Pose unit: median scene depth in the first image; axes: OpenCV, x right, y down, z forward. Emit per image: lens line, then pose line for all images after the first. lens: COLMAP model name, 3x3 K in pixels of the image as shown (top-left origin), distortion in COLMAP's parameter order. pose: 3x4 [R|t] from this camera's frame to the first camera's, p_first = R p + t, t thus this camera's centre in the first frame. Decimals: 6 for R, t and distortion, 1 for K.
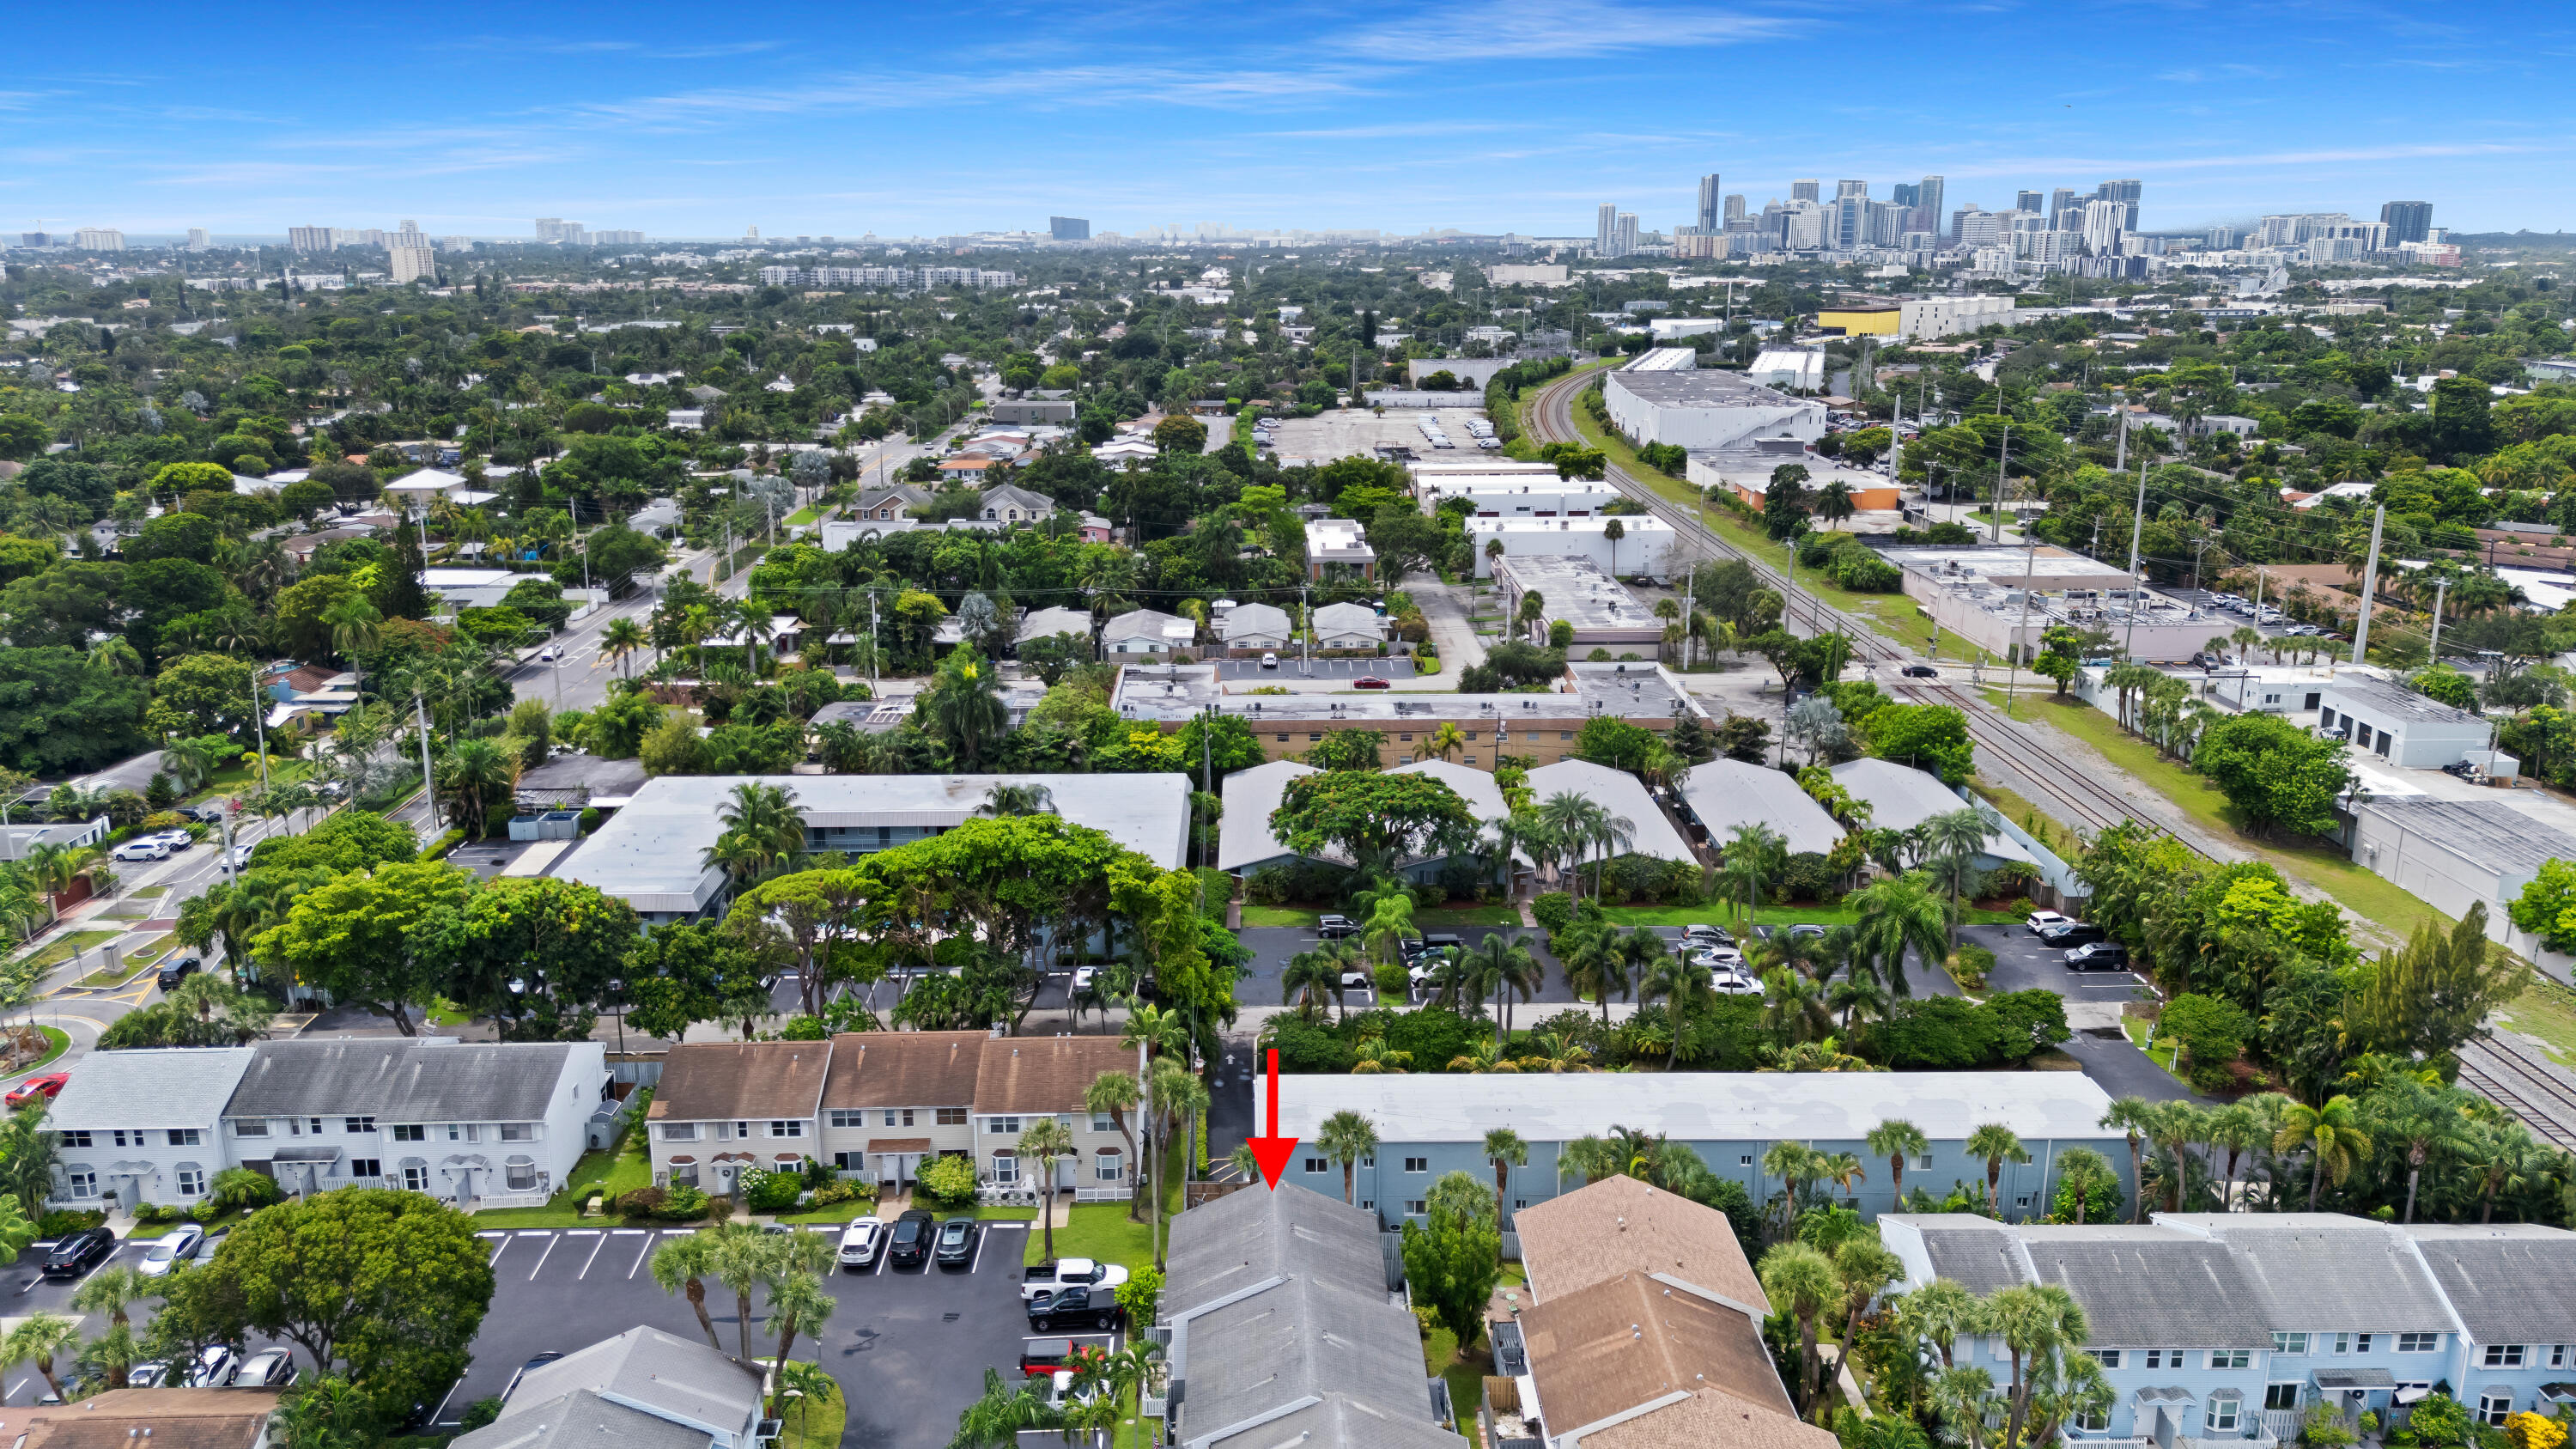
lens RADIAL K [[1860.2, 0, 1288.0], [0, 1860.2, 724.5], [0, 0, 1]] dist [0.087195, -0.115326]
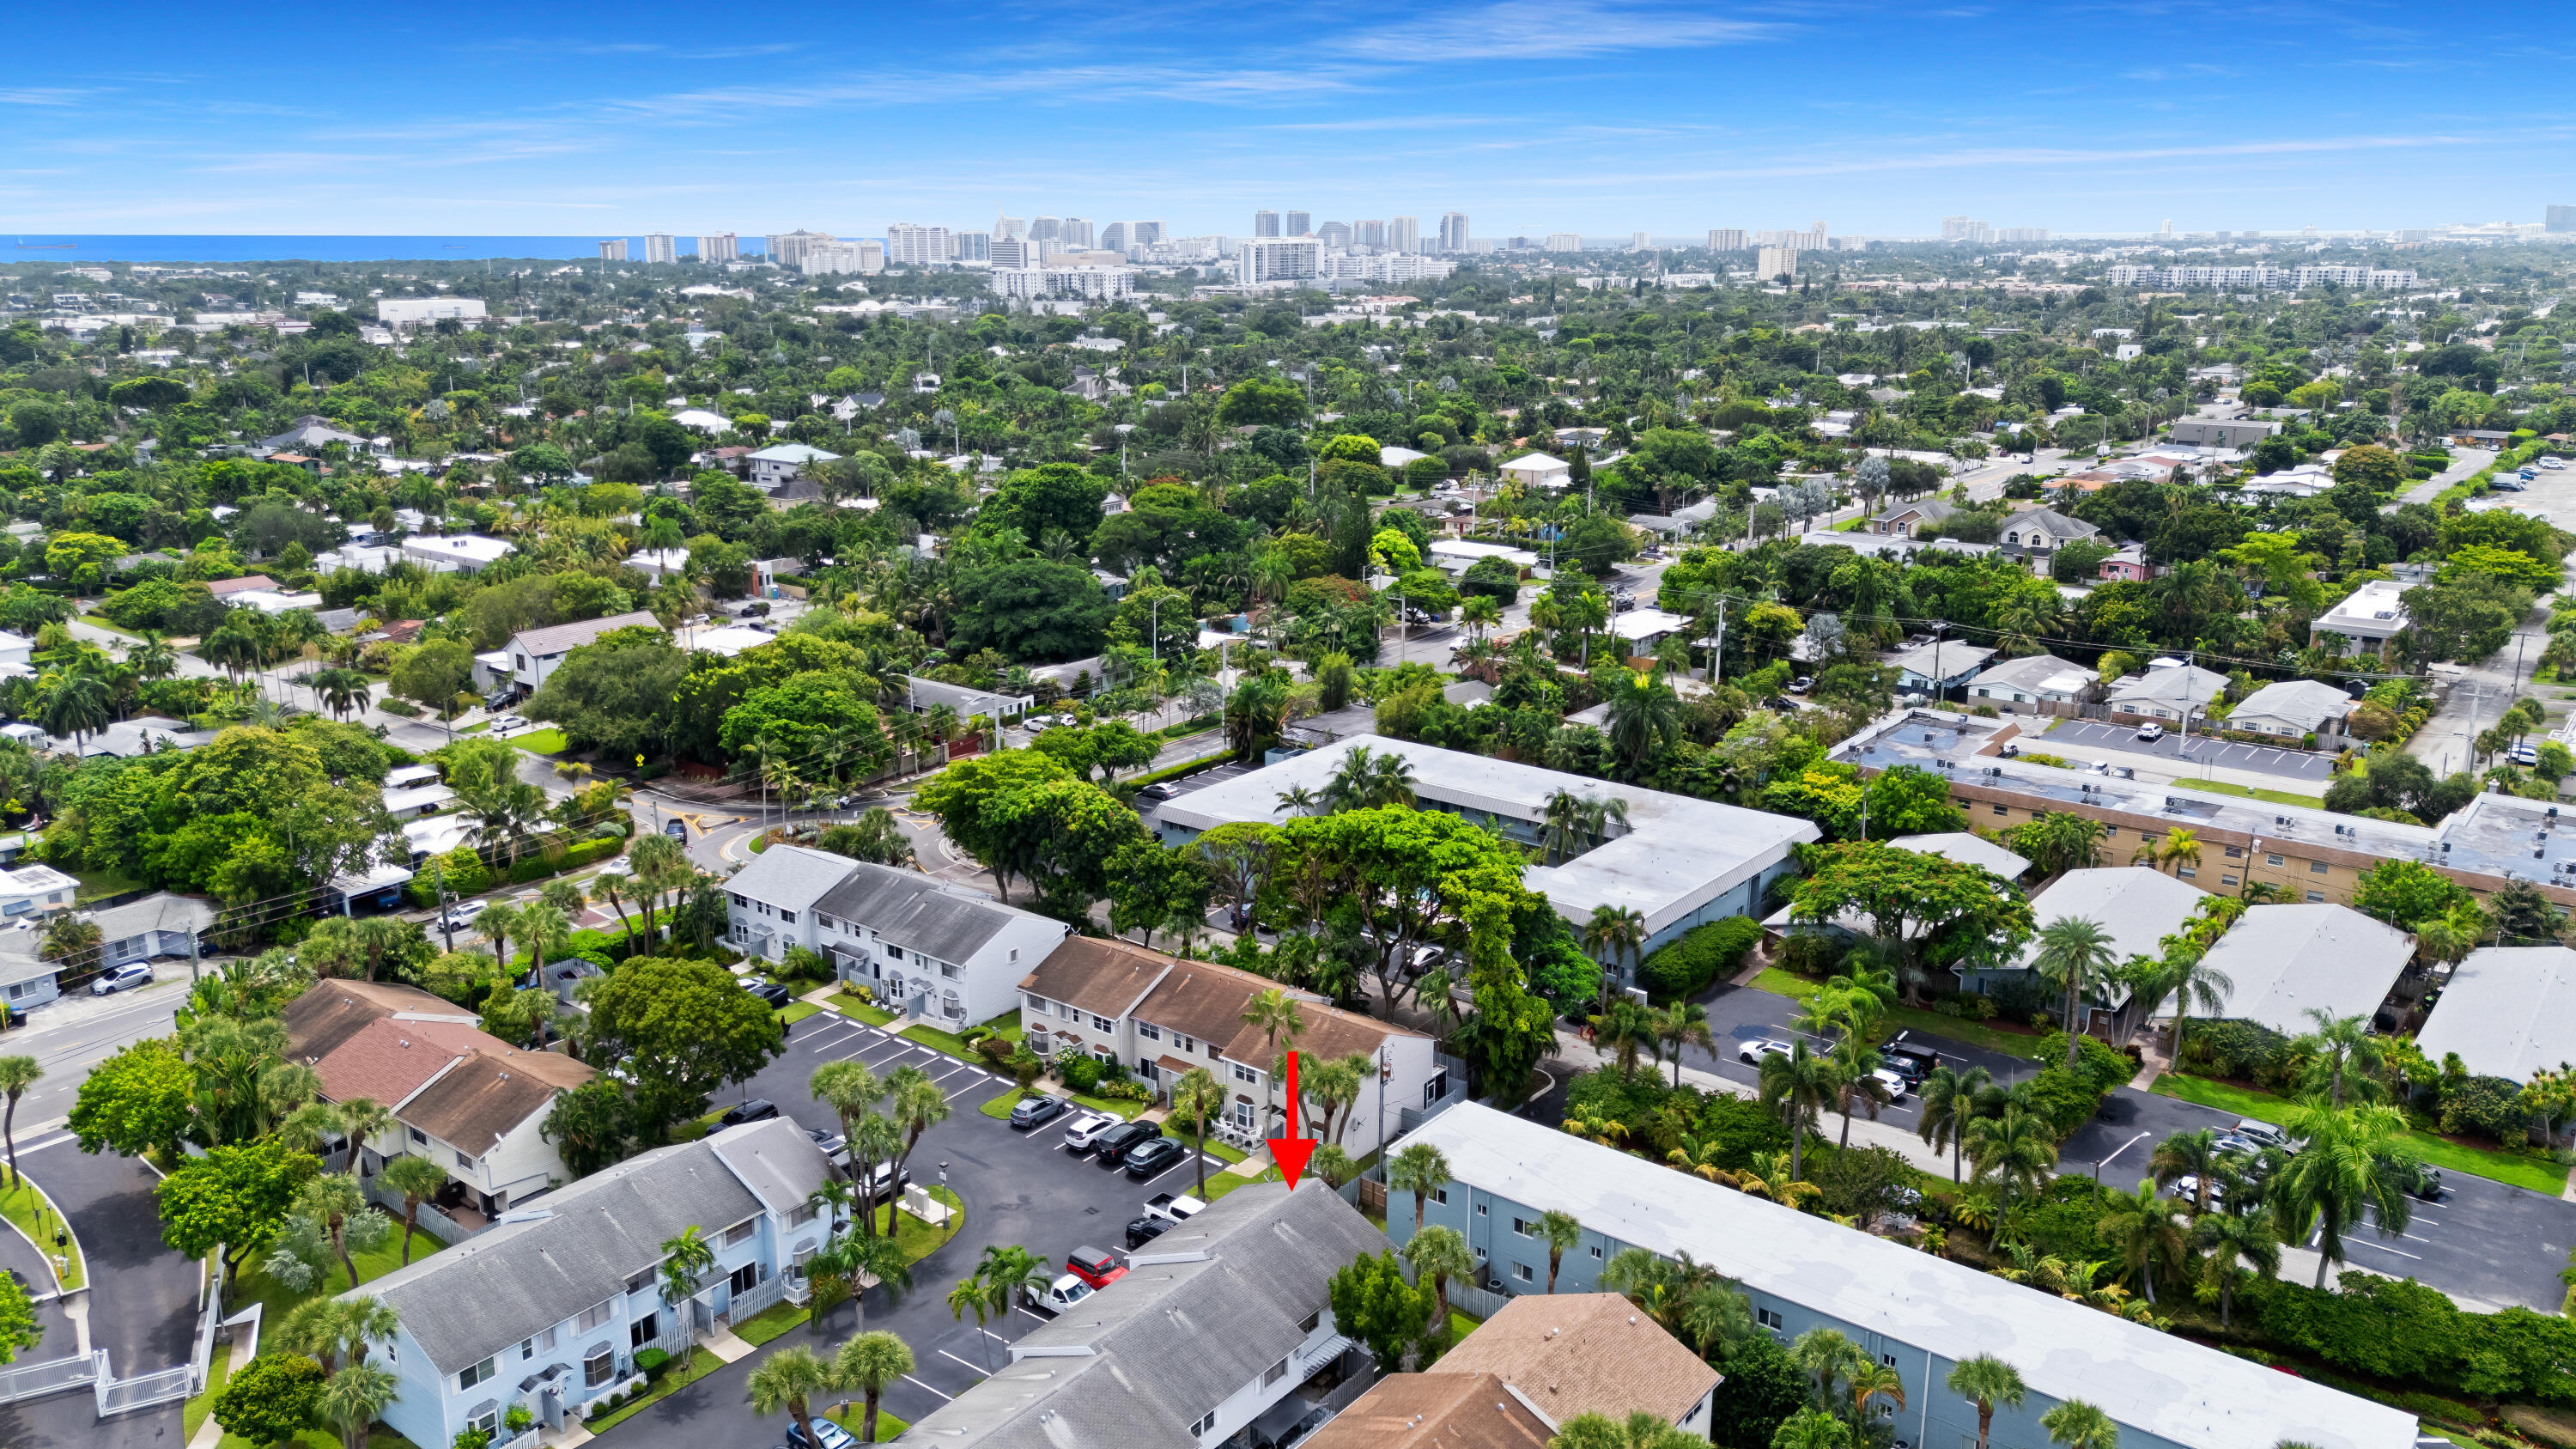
lens RADIAL K [[1863.2, 0, 1288.0], [0, 1863.2, 789.4], [0, 0, 1]] dist [0.155045, -0.240132]
pose [[0.771368, 0.179988, -0.610406, 0.307725], [-0.160790, 0.983172, 0.086714, -0.028323], [0.615741, 0.031259, 0.787328, 0.096451]]
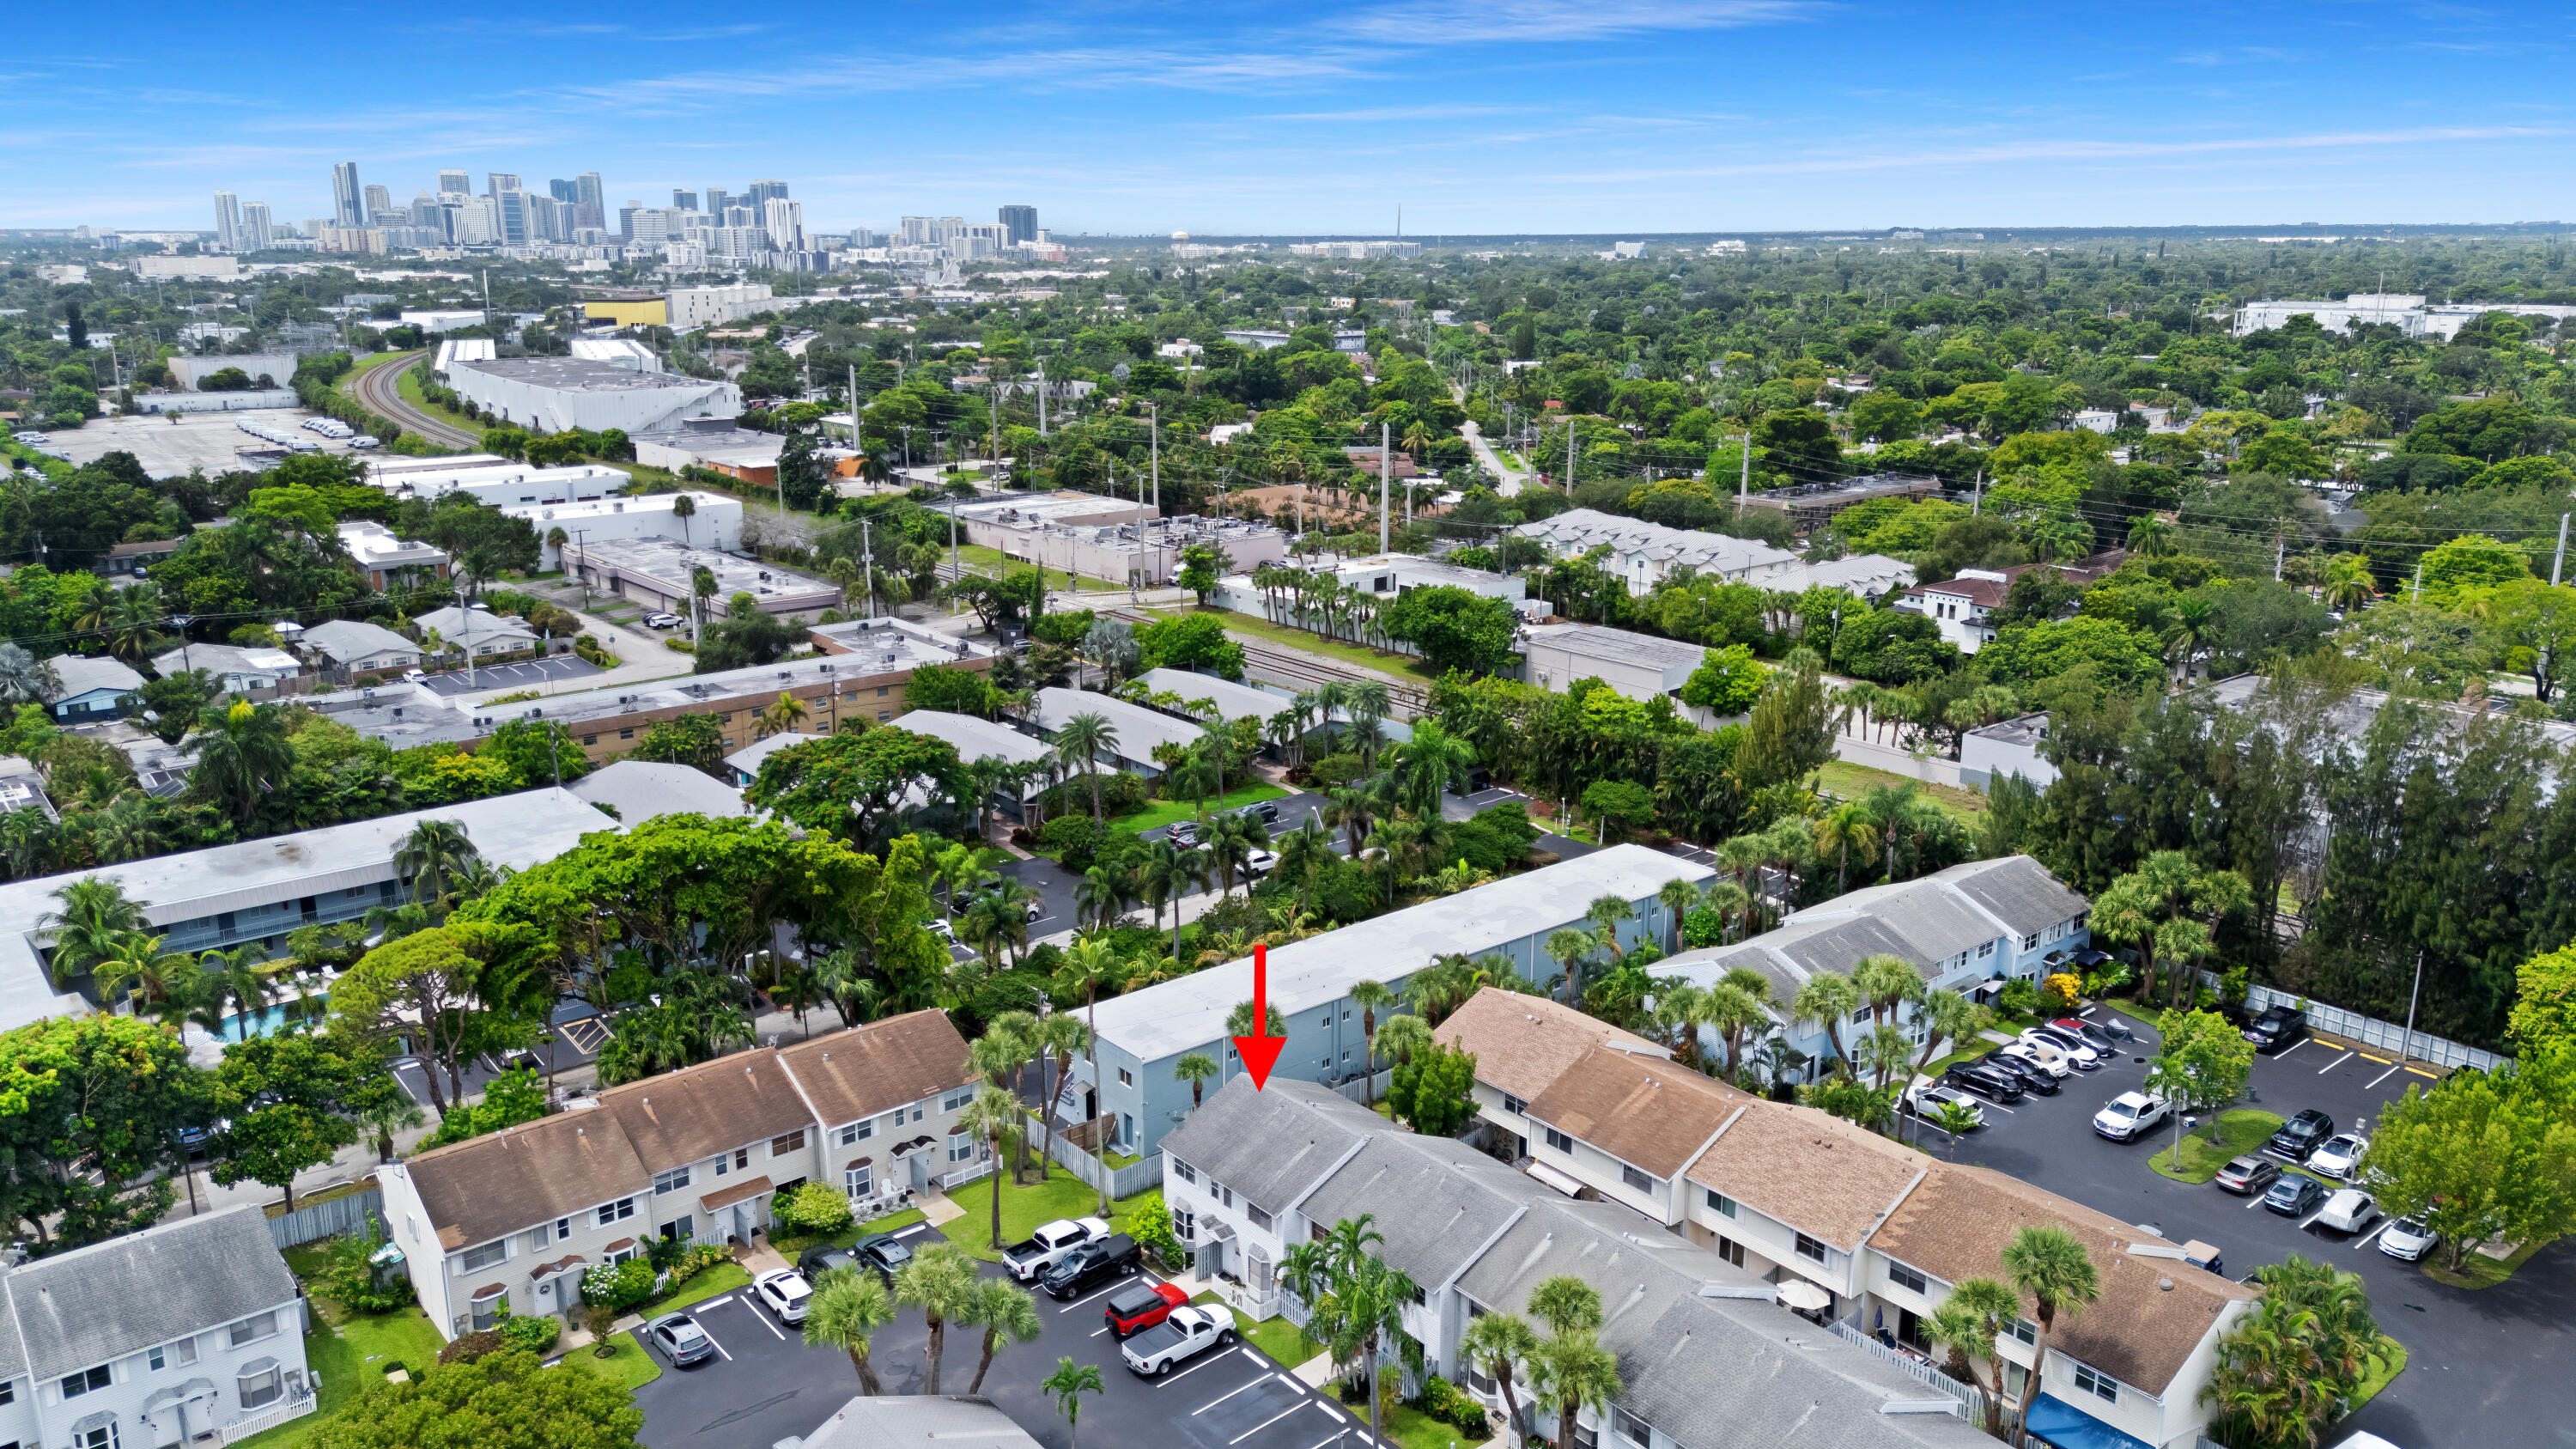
lens RADIAL K [[1883.8, 0, 1288.0], [0, 1883.8, 724.5], [0, 0, 1]] dist [0.011285, -0.004885]
pose [[0.773538, -0.155002, 0.614503, -0.316935], [0.155830, 0.986380, 0.052646, 0.004501], [-0.614293, 0.055034, 0.787156, 0.096288]]
